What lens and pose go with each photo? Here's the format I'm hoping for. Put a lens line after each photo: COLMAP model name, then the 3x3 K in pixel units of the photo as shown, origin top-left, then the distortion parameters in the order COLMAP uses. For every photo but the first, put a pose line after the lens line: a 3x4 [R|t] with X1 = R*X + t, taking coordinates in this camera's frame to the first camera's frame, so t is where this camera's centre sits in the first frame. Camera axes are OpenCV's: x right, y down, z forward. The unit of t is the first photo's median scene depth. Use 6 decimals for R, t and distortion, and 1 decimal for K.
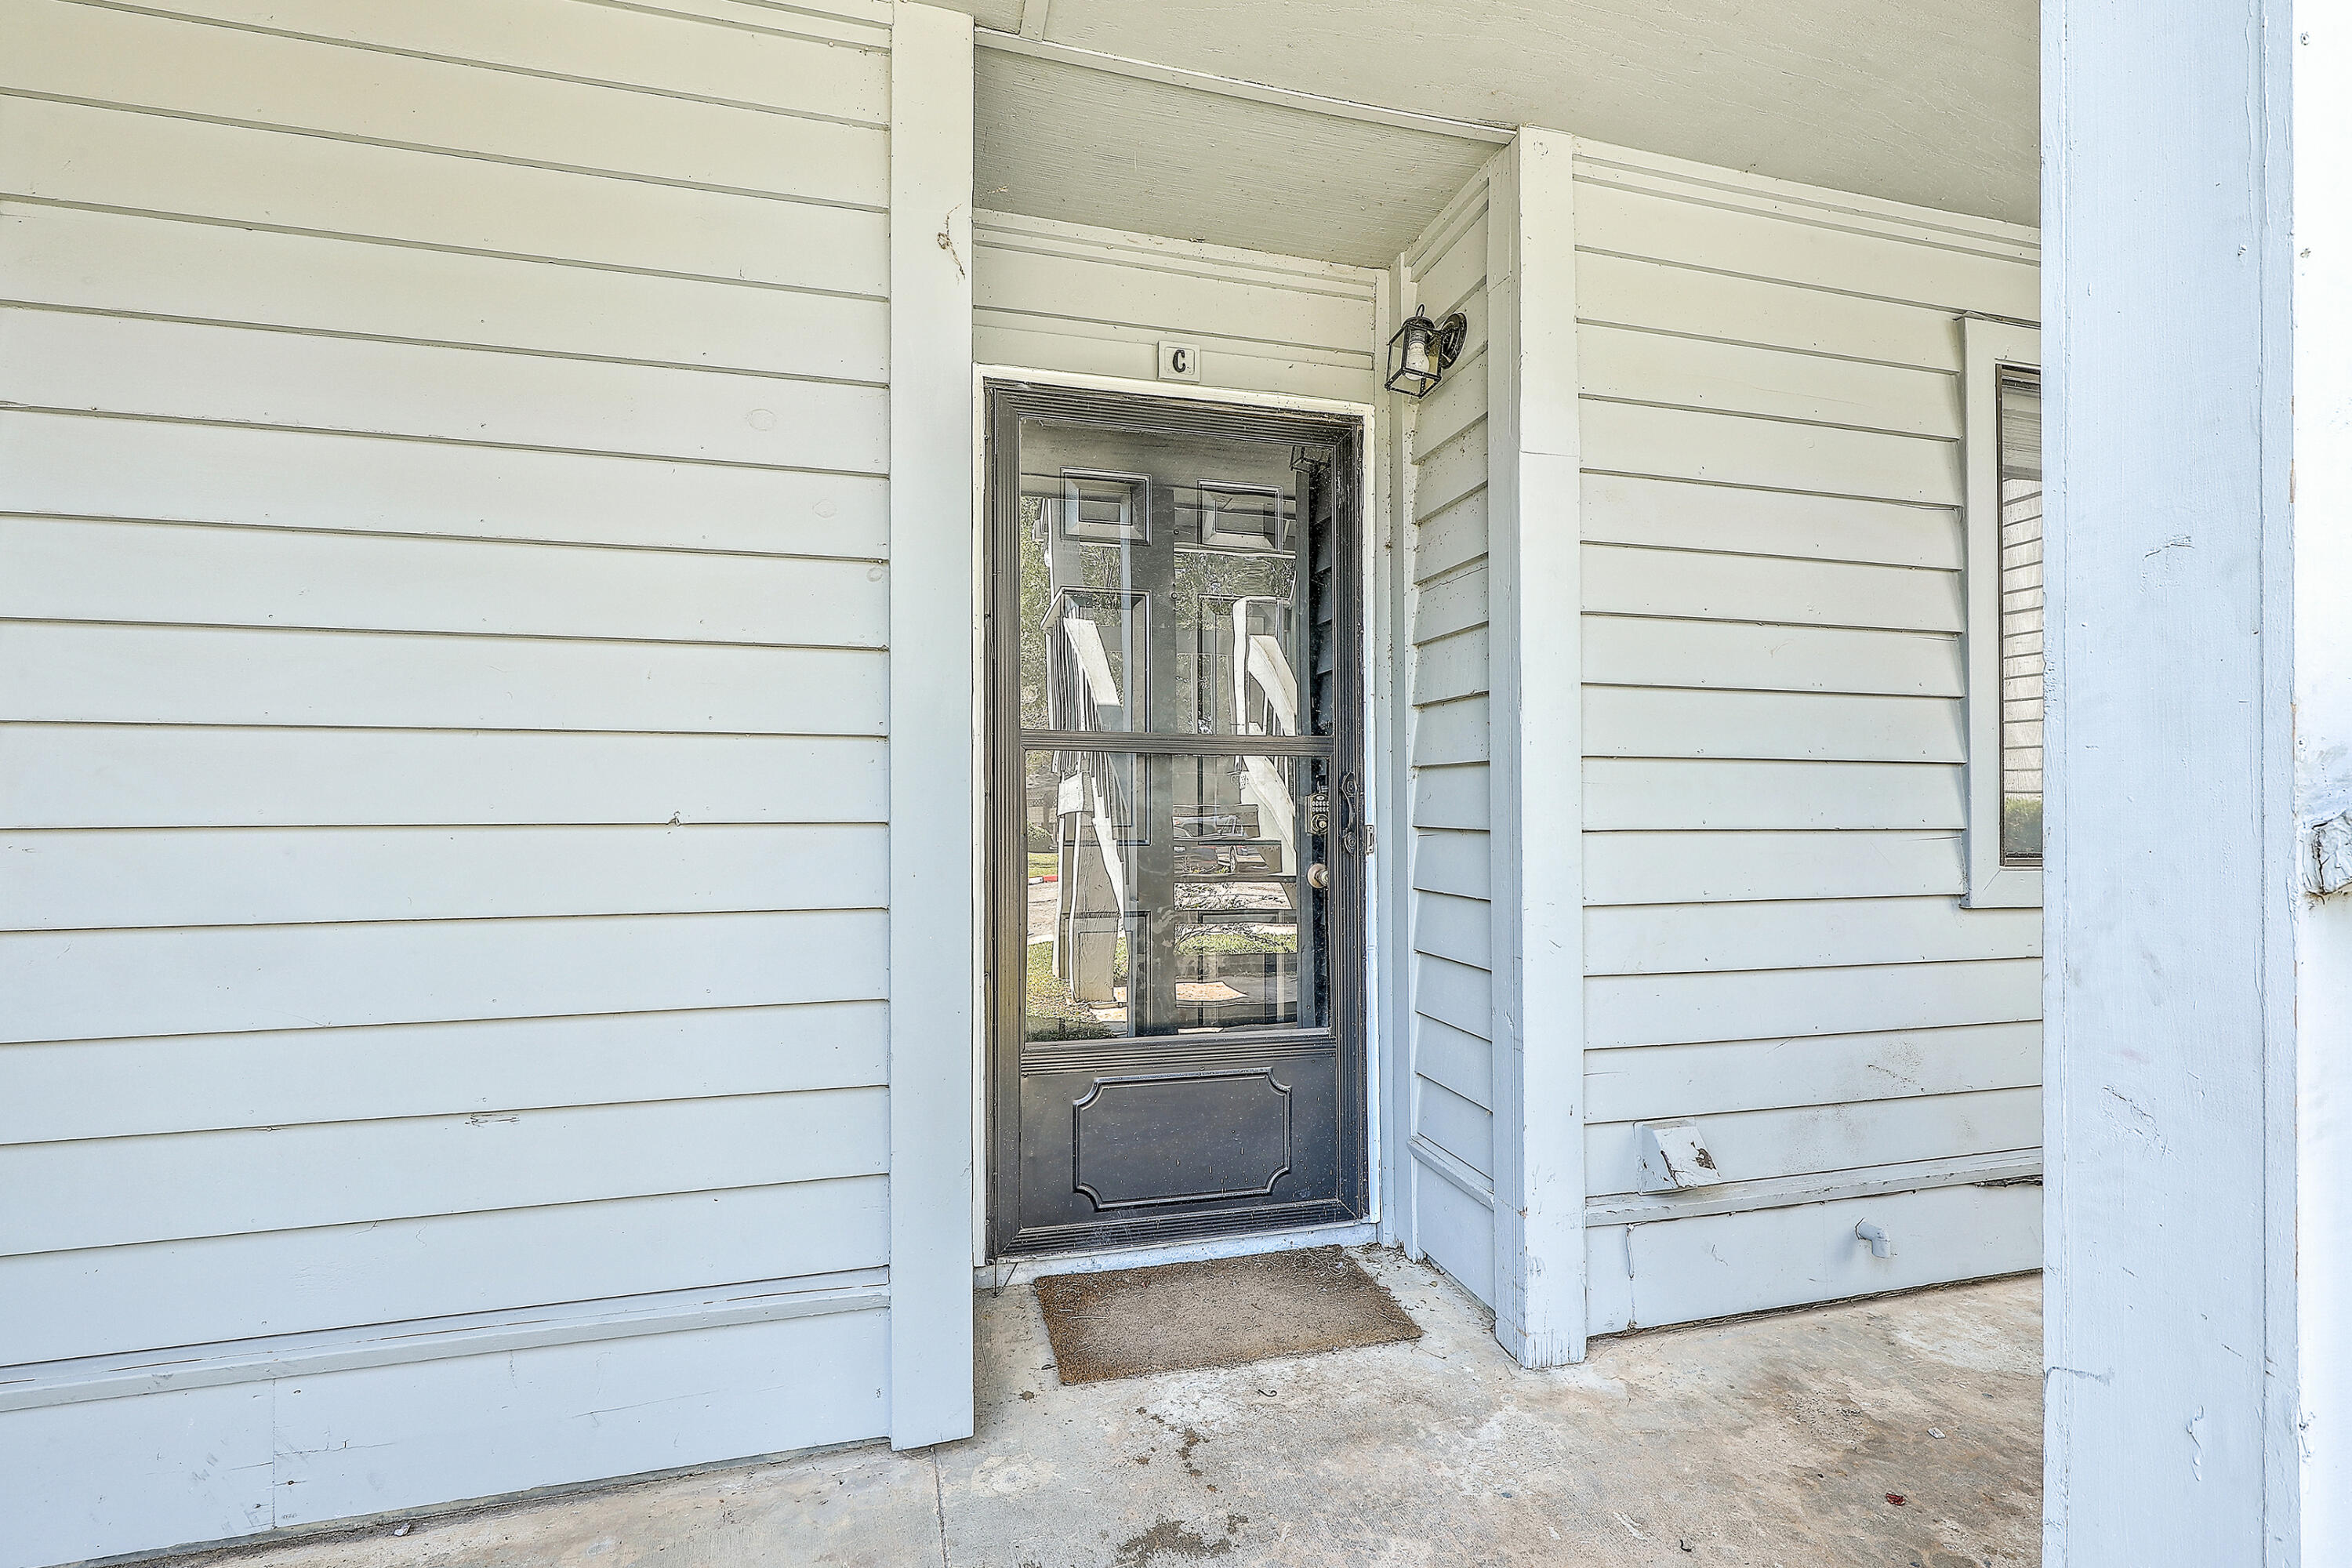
lens RADIAL K [[1070.4, 0, 1174.1], [0, 1070.4, 795.5], [0, 0, 1]] dist [-0.007238, 0.002000]
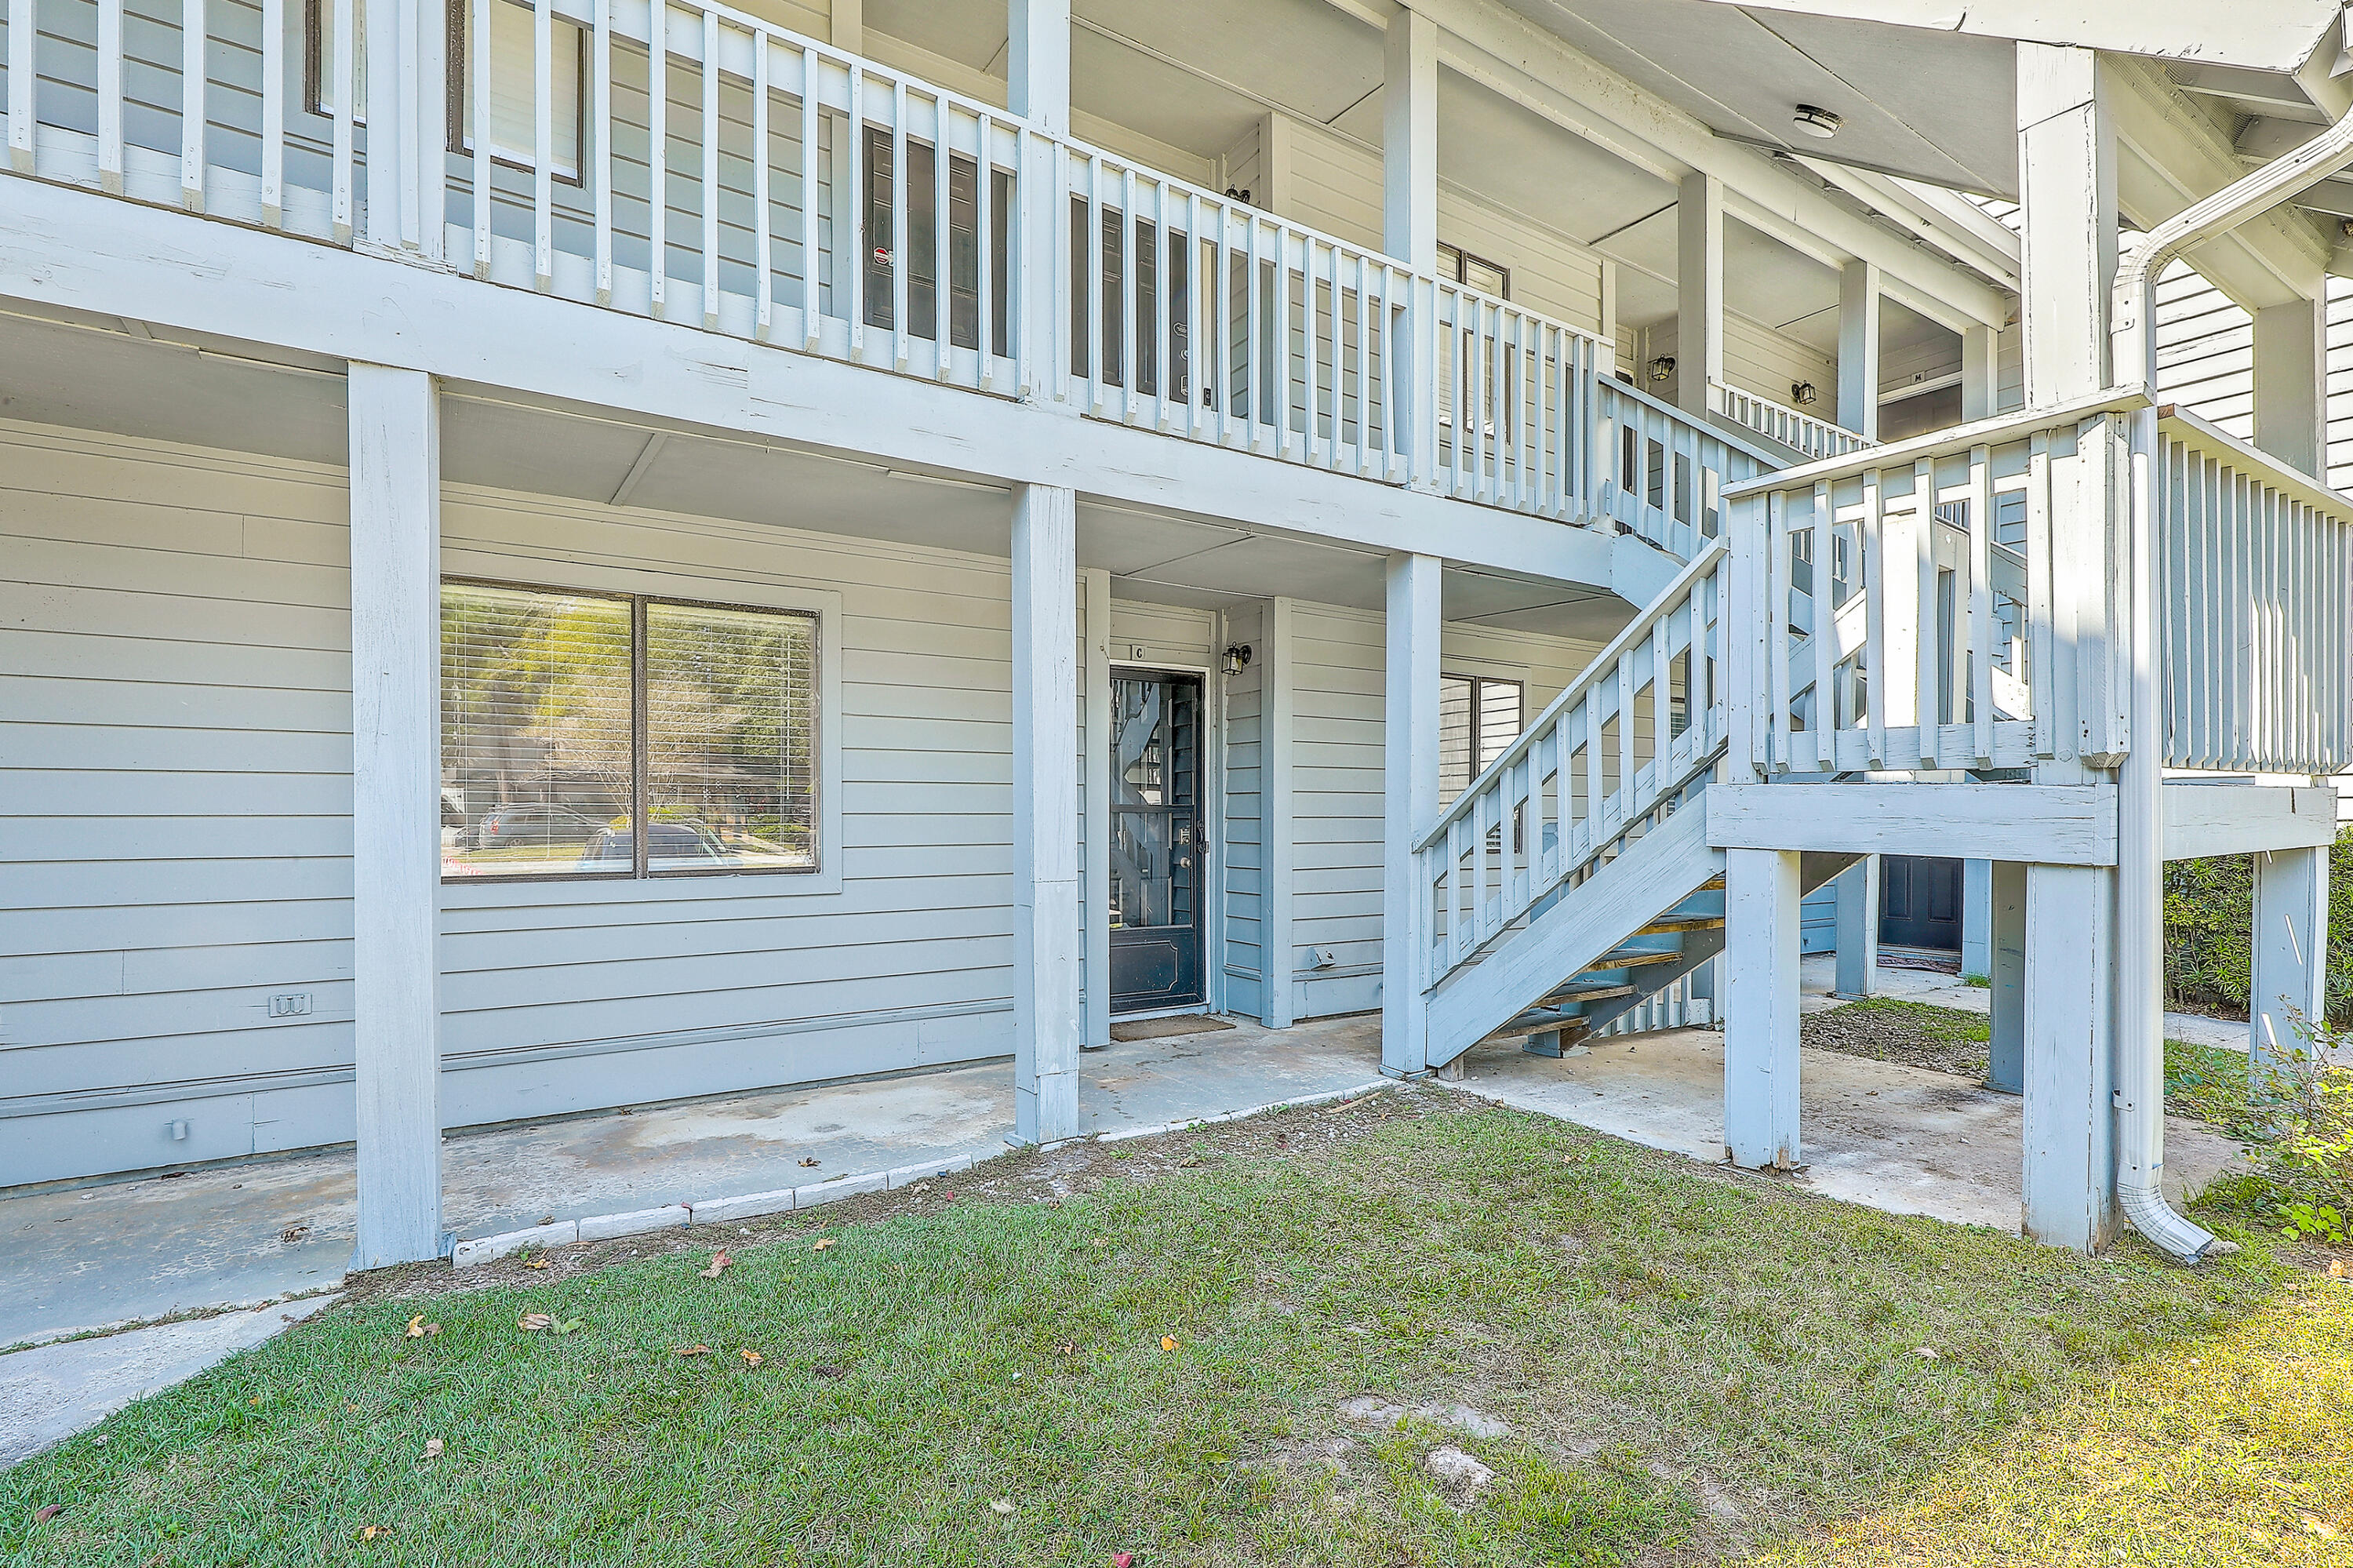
lens RADIAL K [[1153.4, 0, 1181.0], [0, 1153.4, 796.2], [0, 0, 1]] dist [0.011516, 0.000031]
pose [[0.945445, 0.009314, 0.325650, -0.820016], [-0.008492, 0.999956, -0.003945, -0.070535], [-0.325672, 0.000964, 0.945482, -1.646335]]
